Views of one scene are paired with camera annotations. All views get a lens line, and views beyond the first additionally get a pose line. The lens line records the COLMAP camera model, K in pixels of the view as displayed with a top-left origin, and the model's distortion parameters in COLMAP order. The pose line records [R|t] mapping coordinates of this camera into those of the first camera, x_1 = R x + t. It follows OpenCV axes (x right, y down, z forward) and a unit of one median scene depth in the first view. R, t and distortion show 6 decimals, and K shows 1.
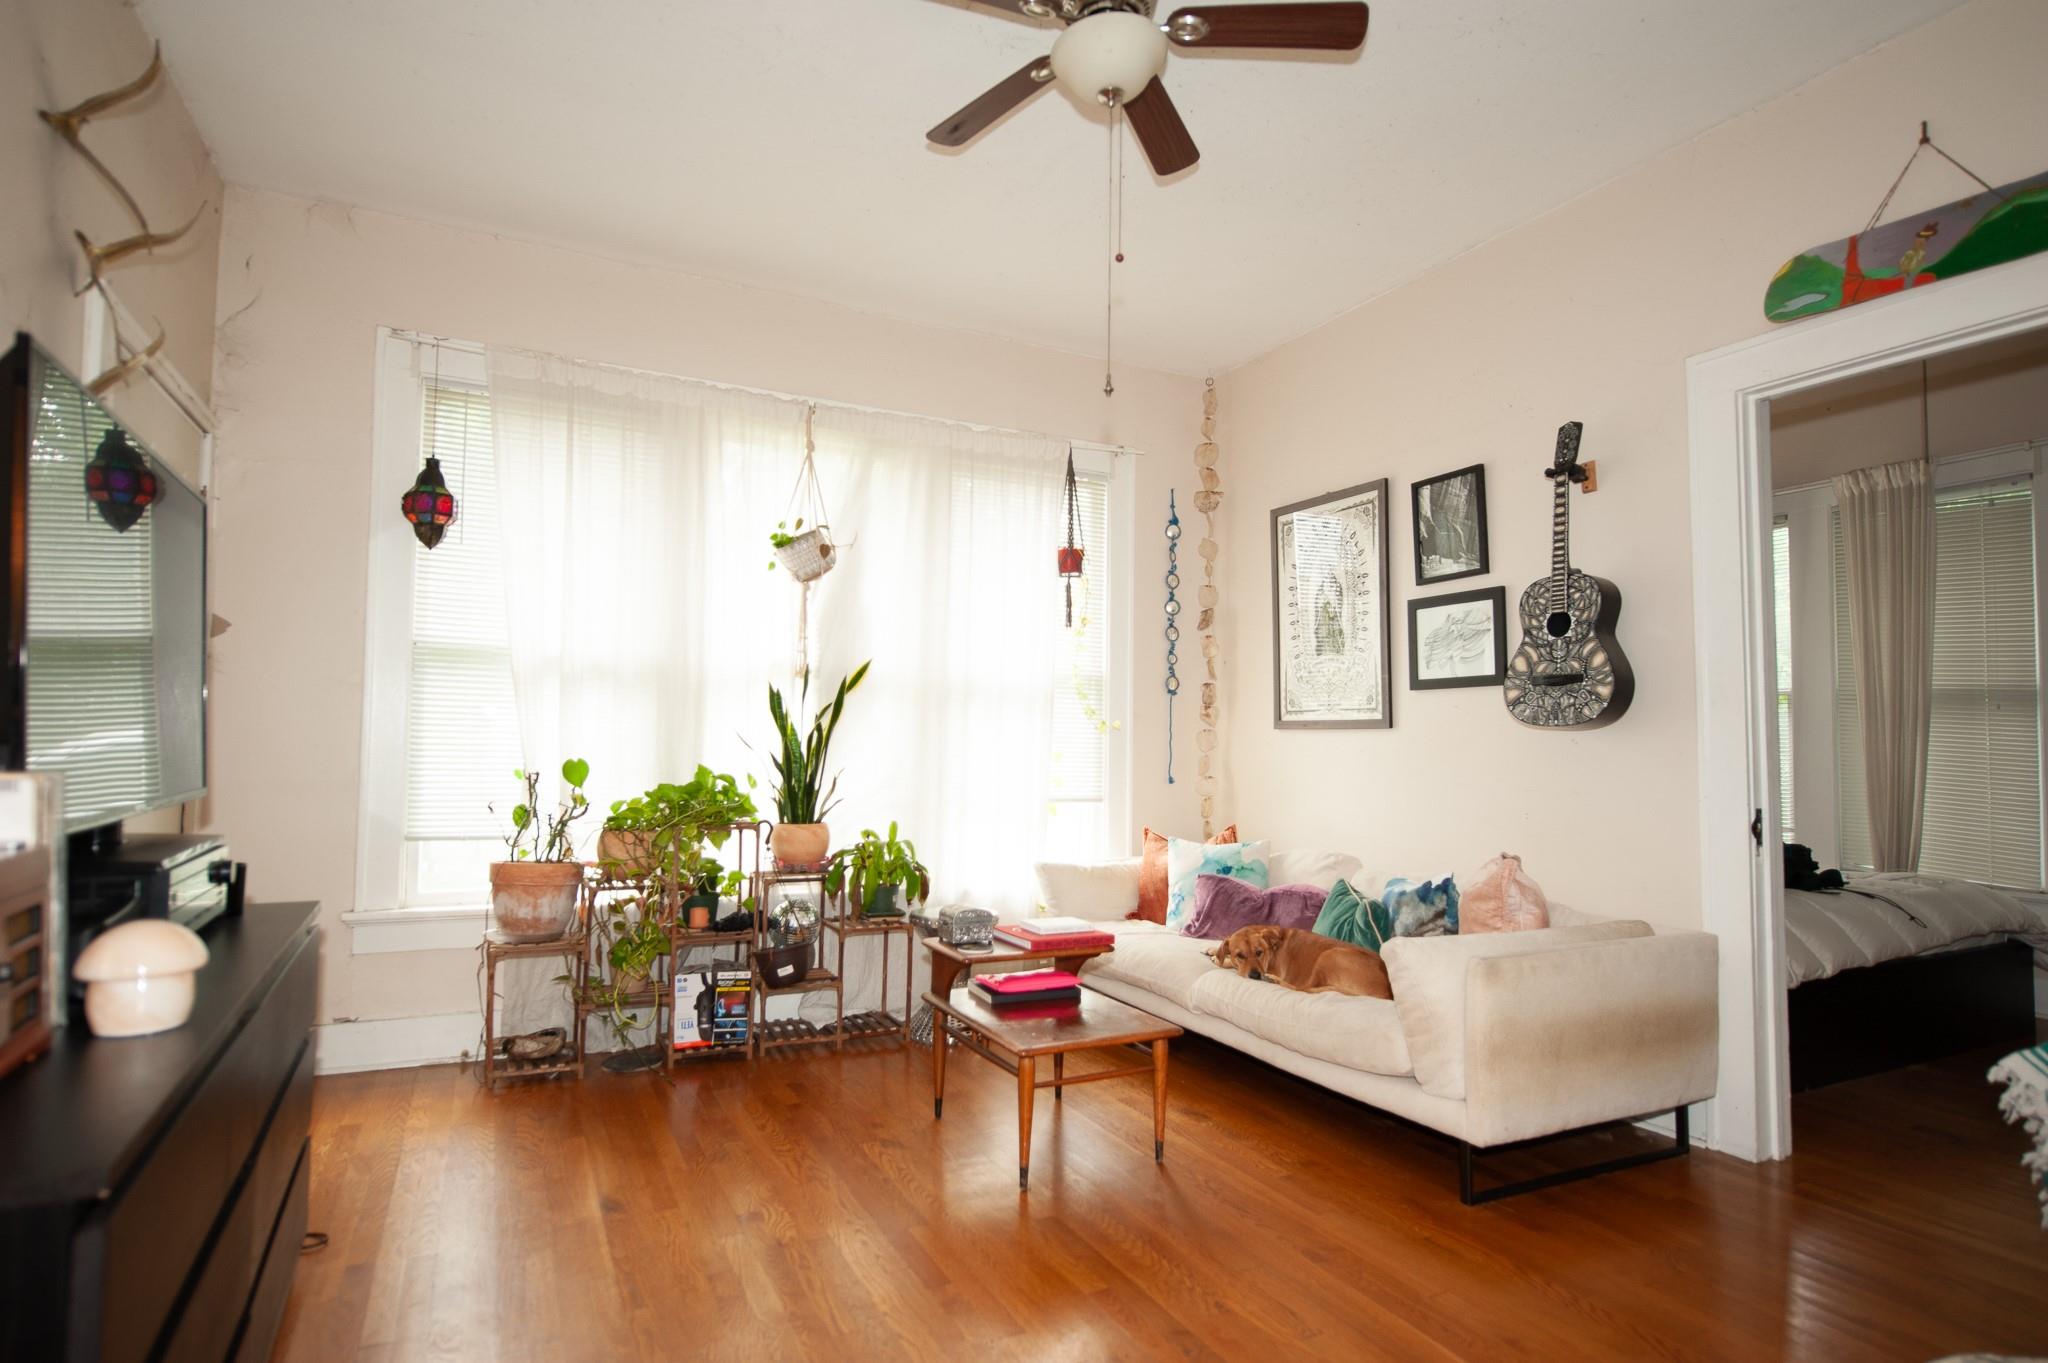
lens RADIAL K [[1095.9, 0, 1022.6], [0, 1095.9, 688.9], [0, 0, 1]] dist [-0.001604, -0.000194]
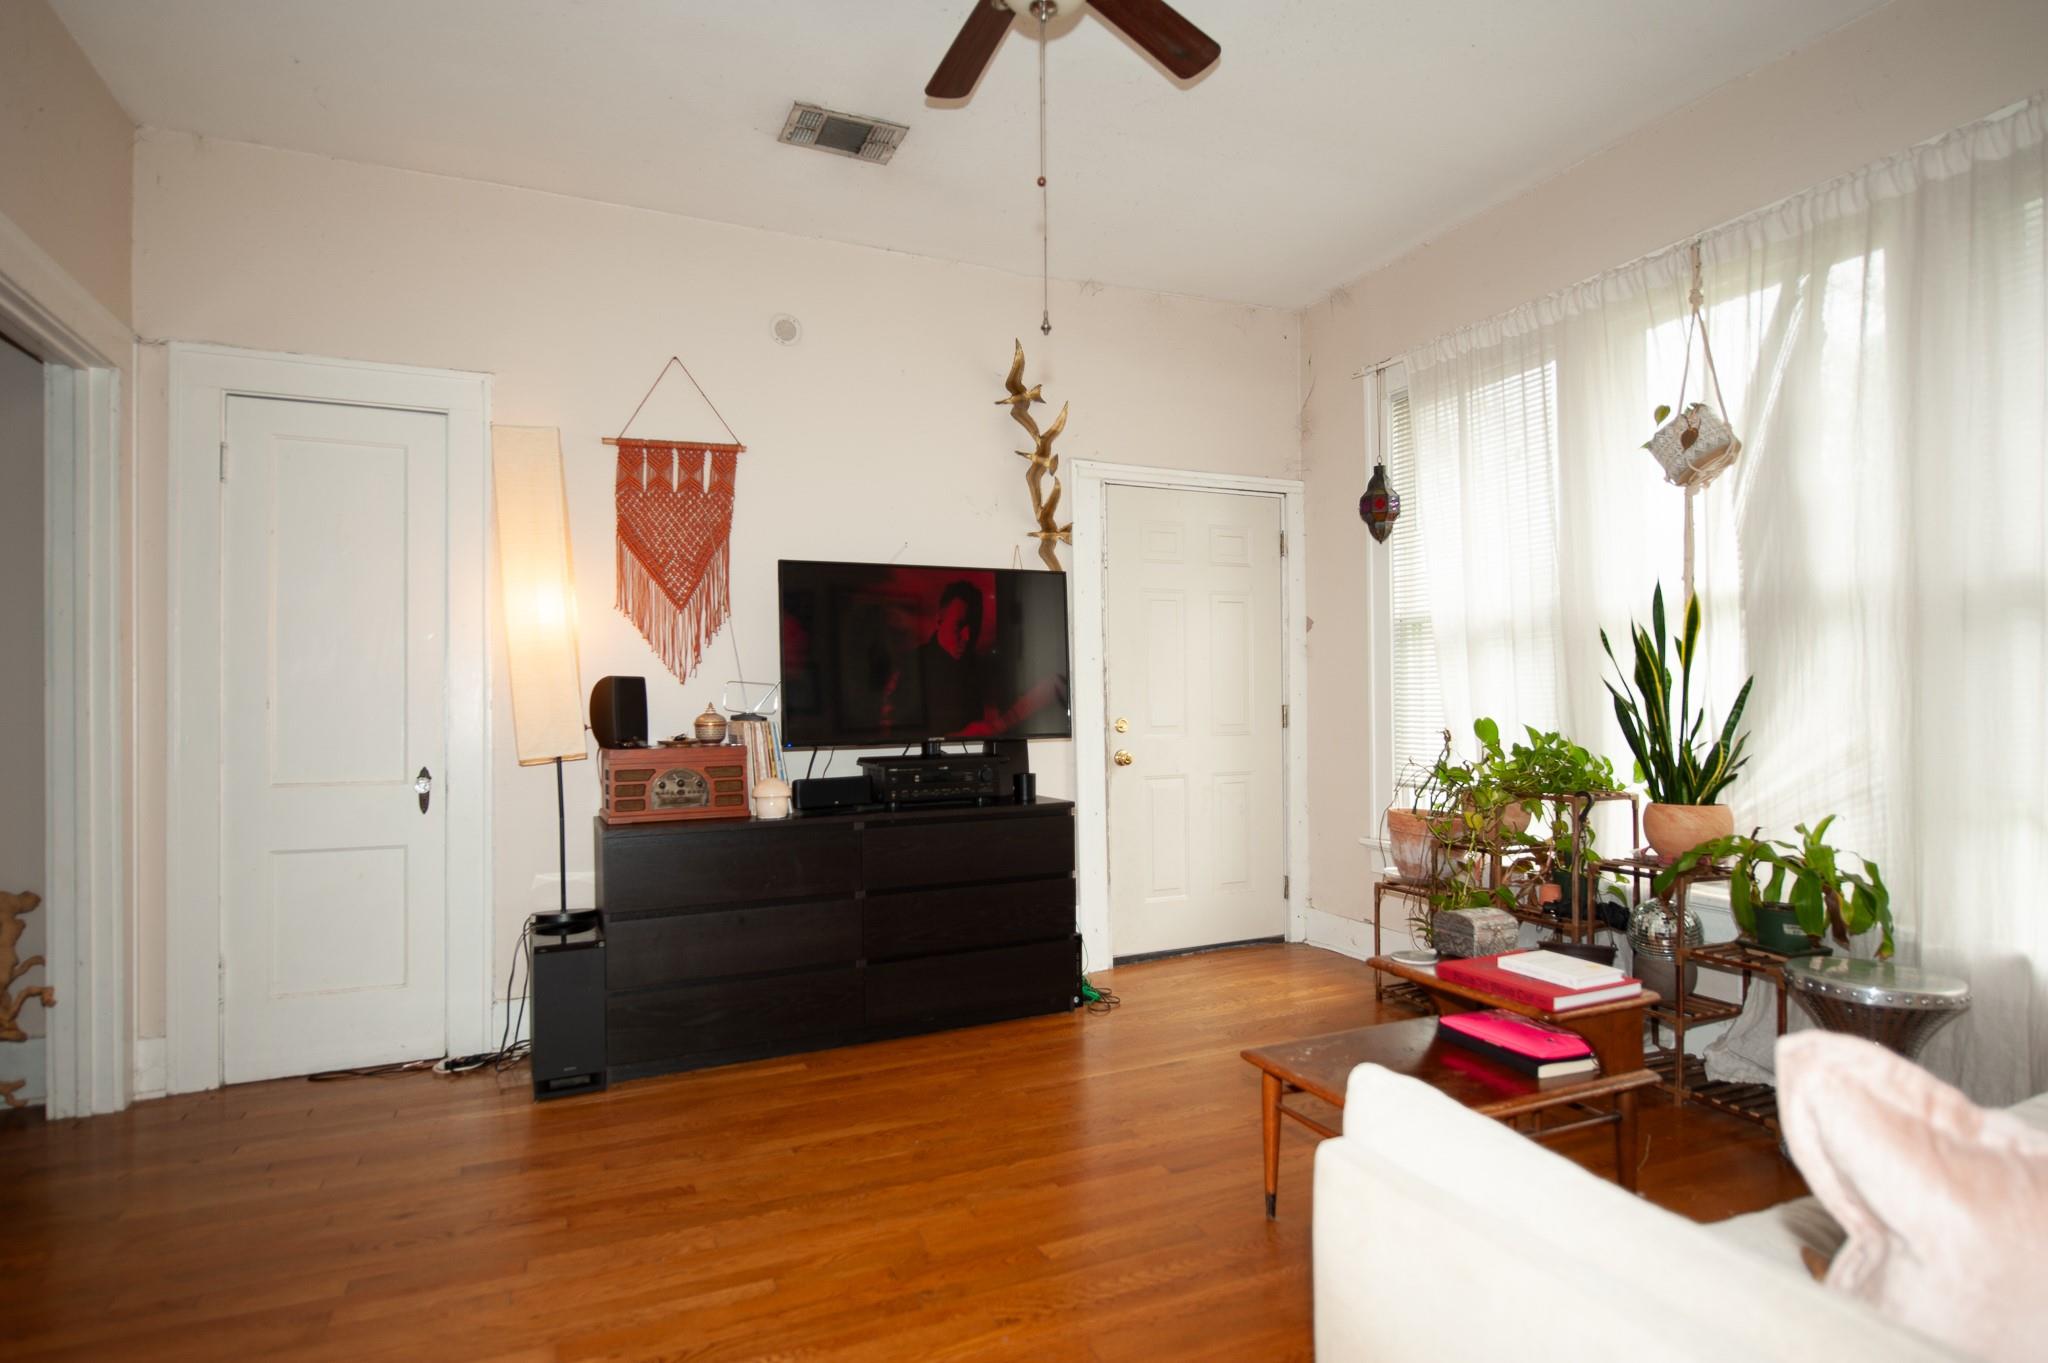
lens RADIAL K [[1095.9, 0, 1023.4], [0, 1095.9, 688.2], [0, 0, 1]] dist [-0.001604, -0.000194]
pose [[-0.057896, -0.023549, -0.998045, 0.633823], [0.050846, 0.998355, -0.026506, 0.041374], [0.997027, -0.052281, -0.056604, 0.635358]]
